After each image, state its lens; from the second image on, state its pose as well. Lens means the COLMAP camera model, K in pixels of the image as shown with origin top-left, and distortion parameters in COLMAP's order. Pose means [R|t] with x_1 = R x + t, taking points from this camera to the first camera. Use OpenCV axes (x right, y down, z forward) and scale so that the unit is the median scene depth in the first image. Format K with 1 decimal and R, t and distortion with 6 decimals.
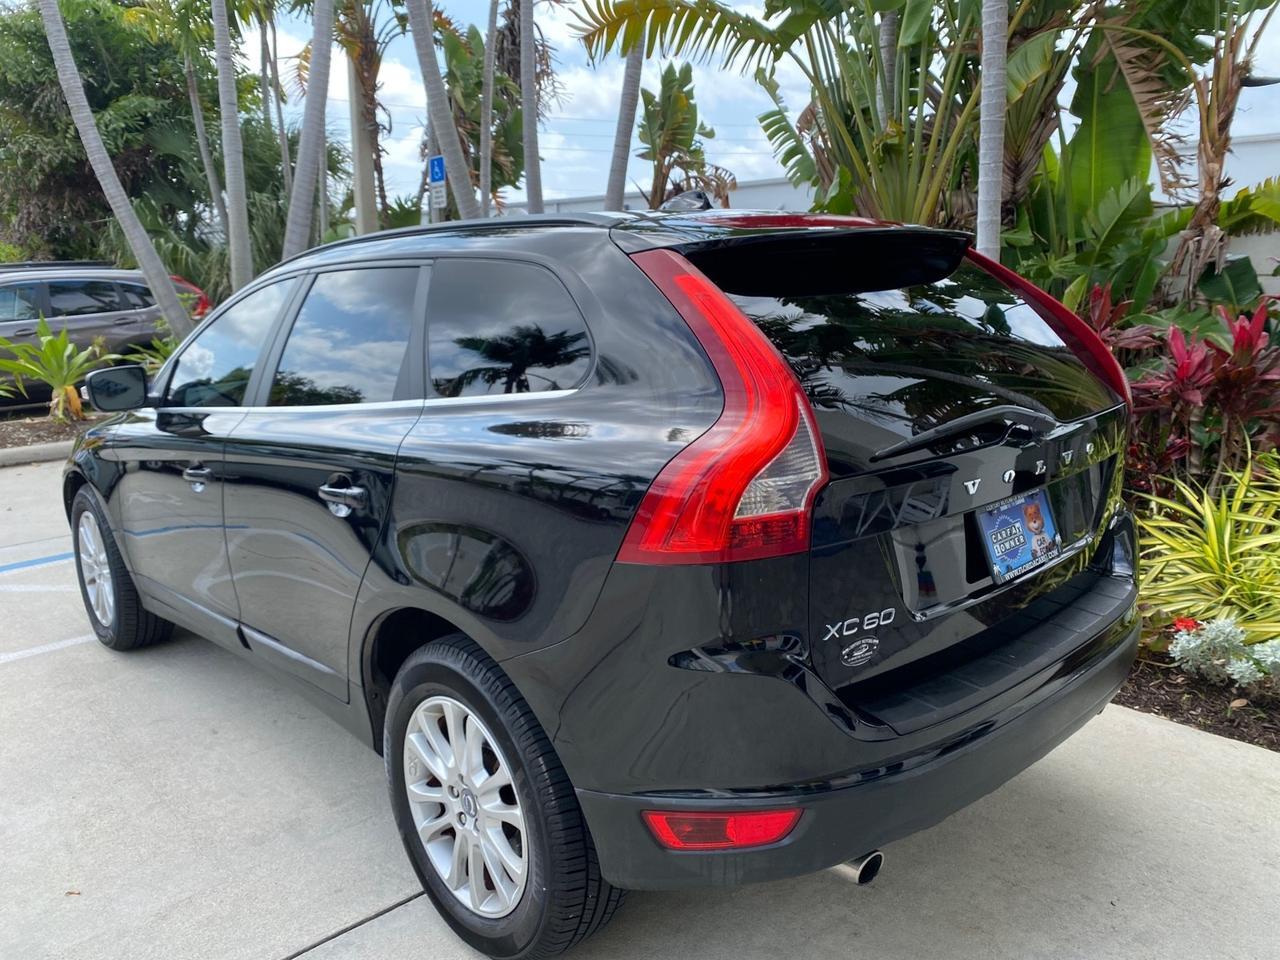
lens RADIAL K [[982.2, 0, 642.6], [0, 982.2, 480.9], [0, 0, 1]] dist [0.026359, -0.030693]
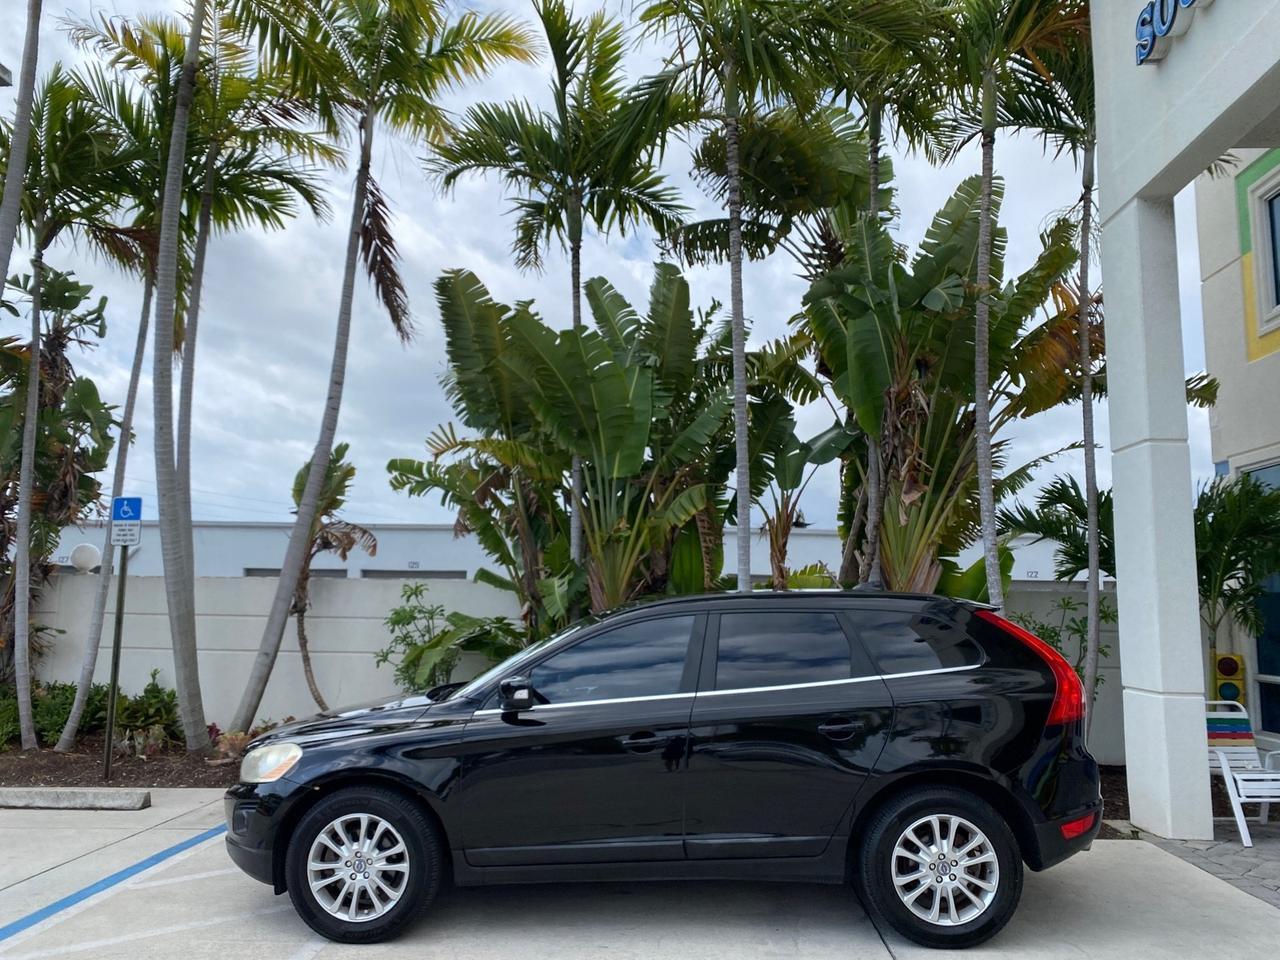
lens RADIAL K [[982.2, 0, 636.0], [0, 982.2, 472.1], [0, 0, 1]] dist [0.026359, -0.030693]
pose [[0.711759, 0.122334, 0.691689, -1.602830], [0.125436, 0.946753, -0.296521, 0.049492], [-0.691133, 0.297814, 0.658515, -0.132404]]
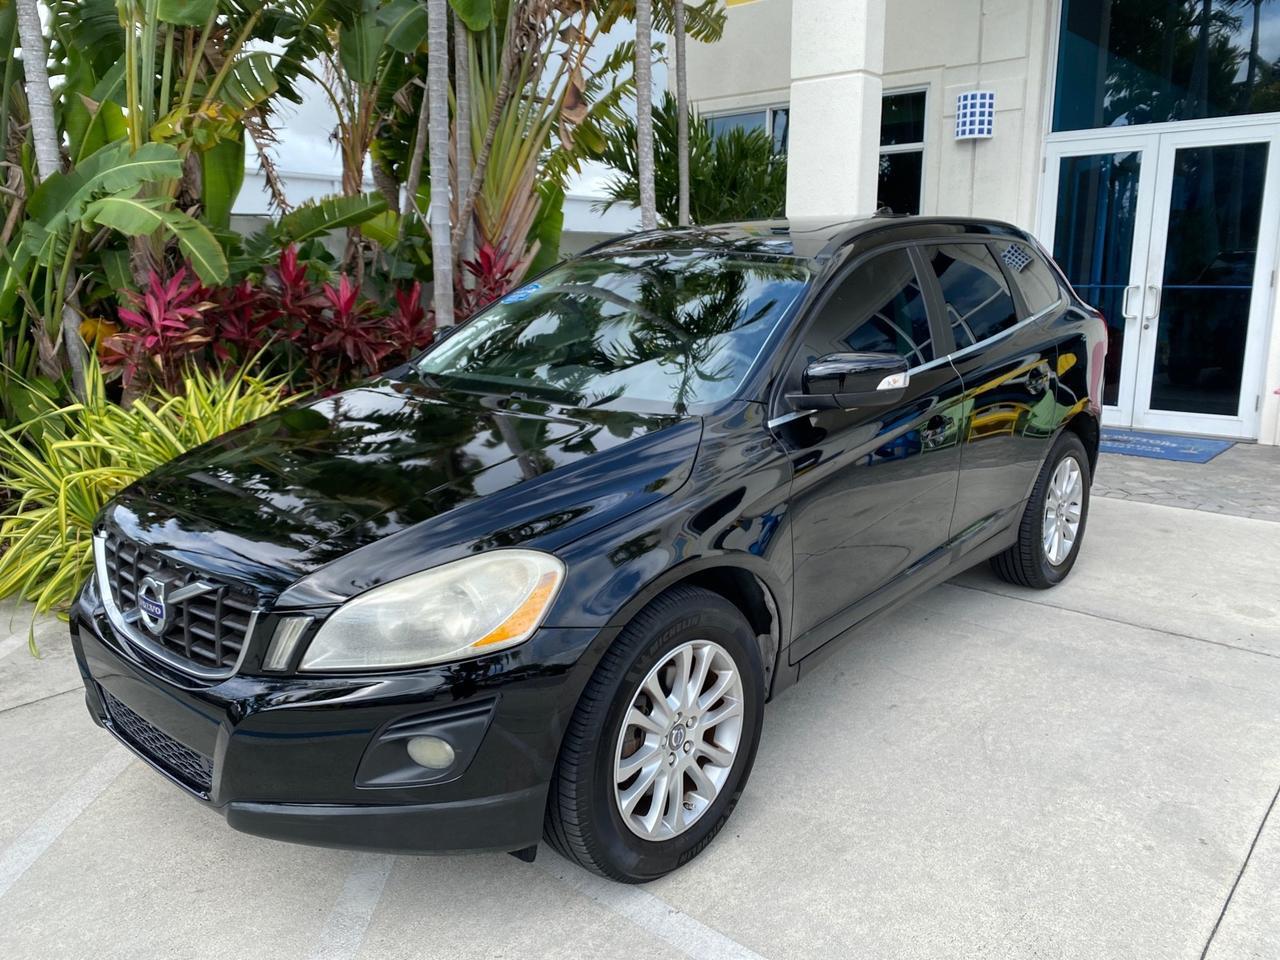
lens RADIAL K [[982.2, 0, 638.5], [0, 982.2, 472.9], [0, 0, 1]] dist [0.026359, -0.030693]
pose [[-0.101310, -0.188563, 0.976822, -1.503318], [0.216313, 0.954208, 0.206632, -0.259774], [-0.971054, 0.232233, -0.055882, 1.411176]]
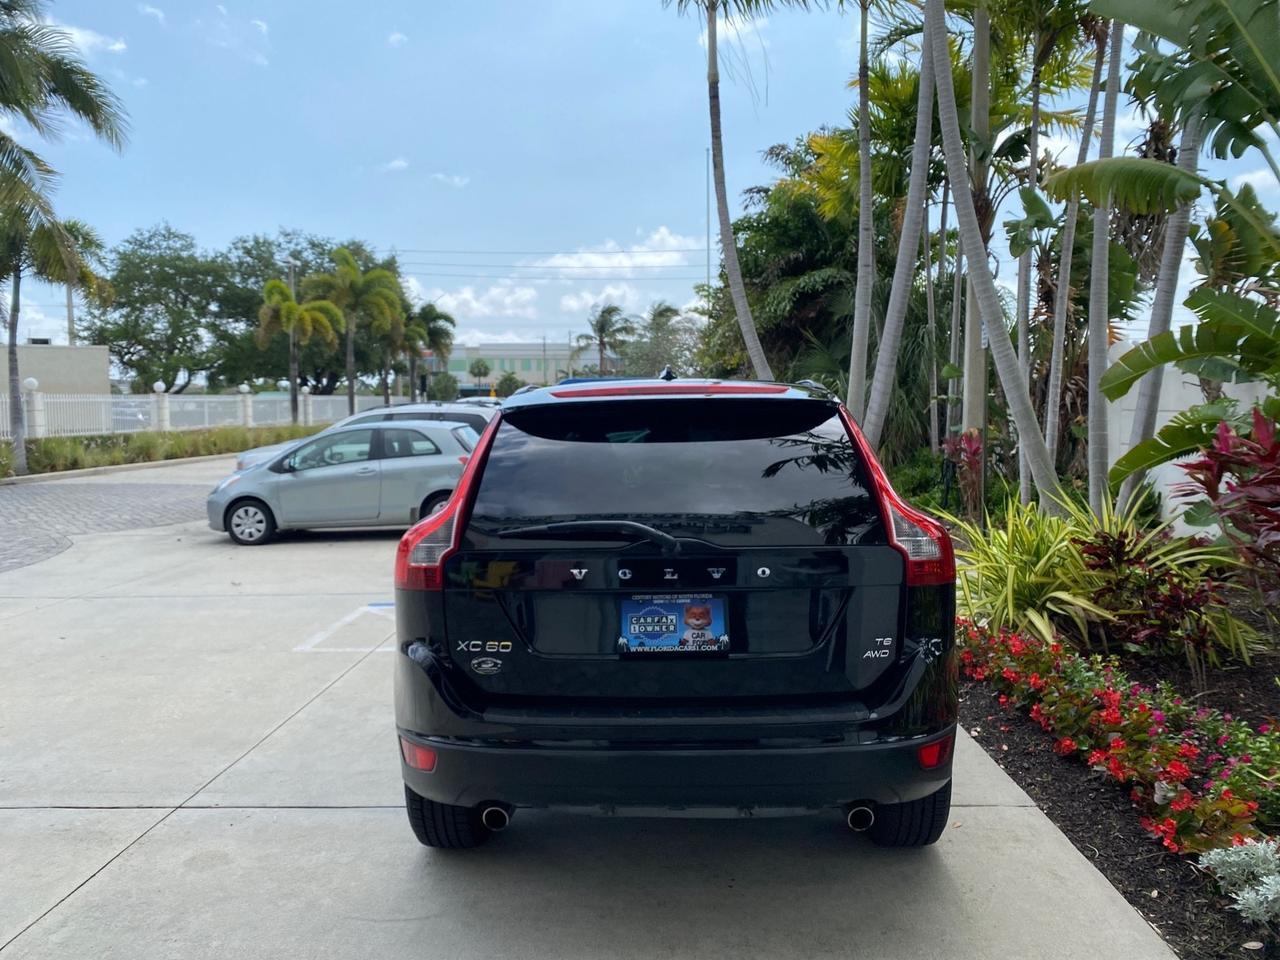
lens RADIAL K [[982.2, 0, 634.1], [0, 982.2, 476.2], [0, 0, 1]] dist [0.026359, -0.030693]
pose [[0.714364, 0.058416, -0.697331, 0.854326], [-0.146959, 0.986810, -0.067883, -0.031047], [0.684168, 0.150973, 0.713527, -0.007045]]
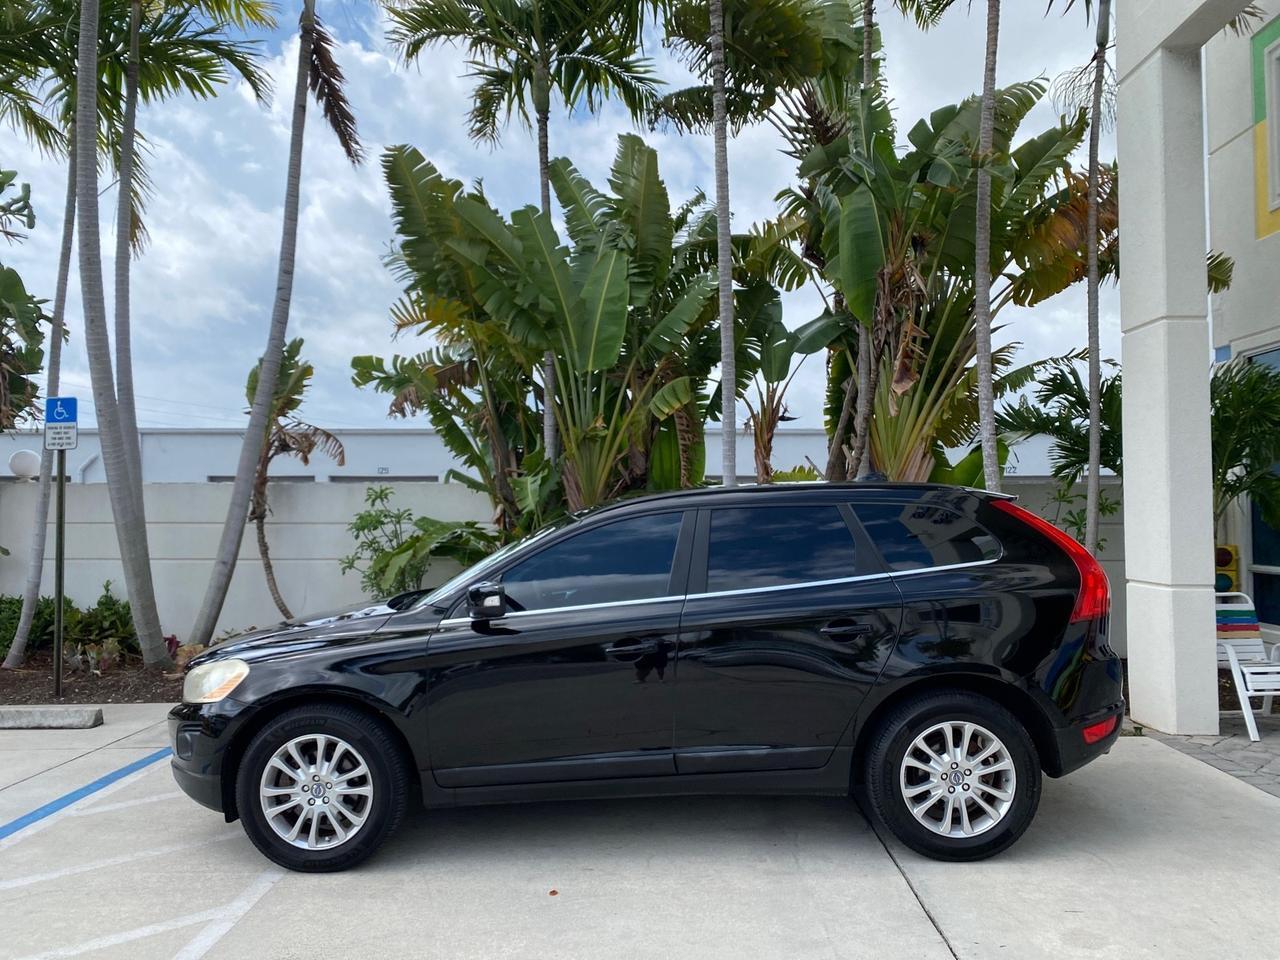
lens RADIAL K [[982.2, 0, 637.1], [0, 982.2, 470.8], [0, 0, 1]] dist [0.026359, -0.030693]
pose [[0.693144, 0.044715, 0.719411, -1.480270], [0.145990, 0.968679, -0.200868, 0.028789], [-0.705860, 0.244258, 0.664906, 0.005671]]
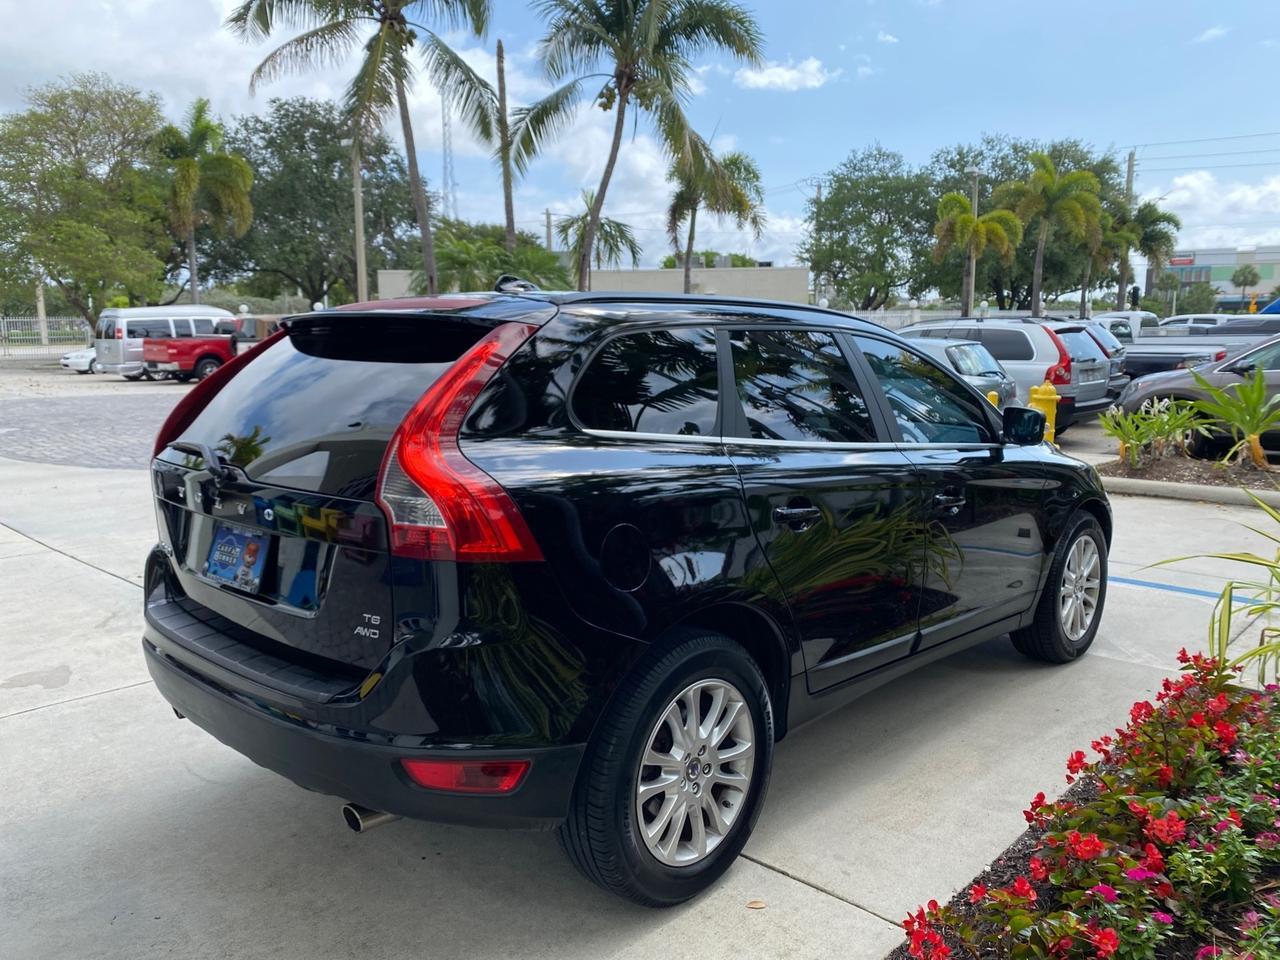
lens RADIAL K [[982.2, 0, 635.7], [0, 982.2, 472.0], [0, 0, 1]] dist [0.026359, -0.030693]
pose [[0.074000, 0.161777, -0.984049, 1.116140], [-0.206798, 0.967795, 0.143554, -0.229261], [0.975581, 0.192876, 0.105072, 0.913322]]
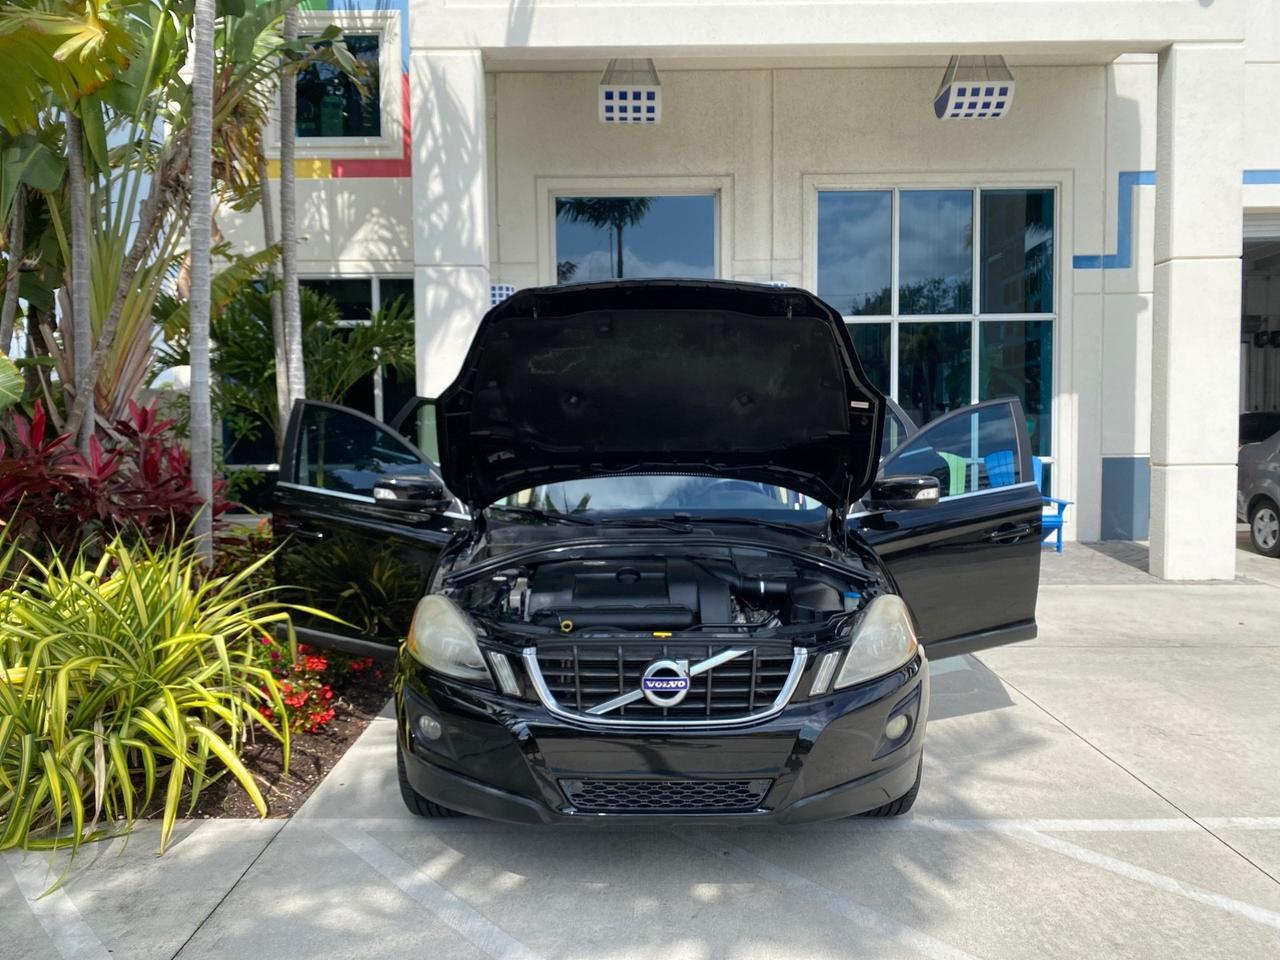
lens RADIAL K [[982.2, 0, 639.1], [0, 982.2, 491.3], [0, 0, 1]] dist [0.026359, -0.030693]
pose [[-0.736182, -0.027610, 0.676220, -1.364447], [0.162518, 0.962720, 0.216236, -0.481660], [-0.656981, 0.269086, -0.704251, 2.410450]]
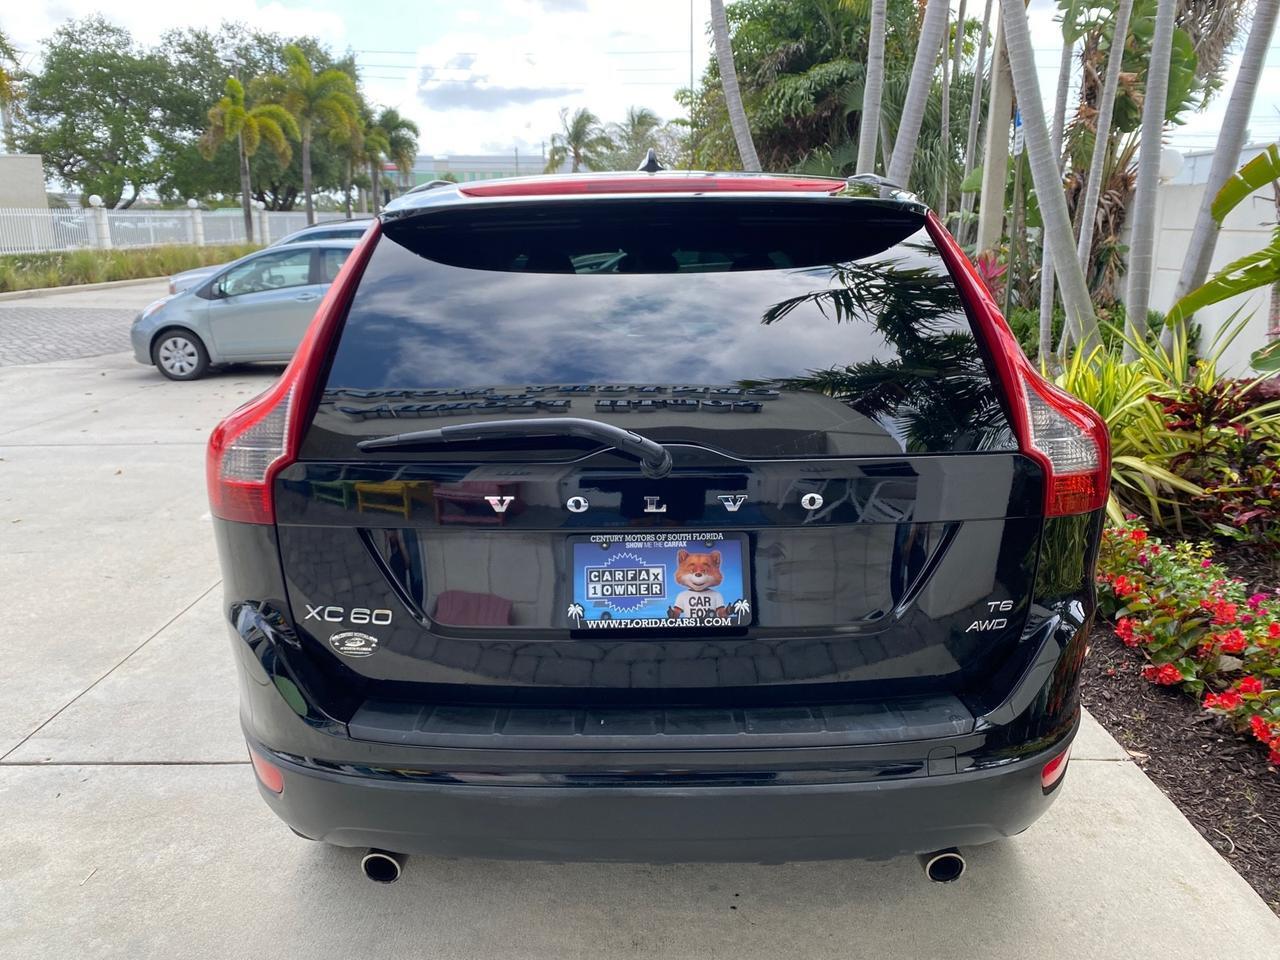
lens RADIAL K [[982.2, 0, 635.0], [0, 982.2, 470.5], [0, 0, 1]] dist [0.026359, -0.030693]
pose [[0.729600, 0.176222, -0.660779, 0.599804], [-0.147822, 0.984025, 0.099211, -0.076687], [0.667707, 0.025293, 0.743995, 0.264666]]
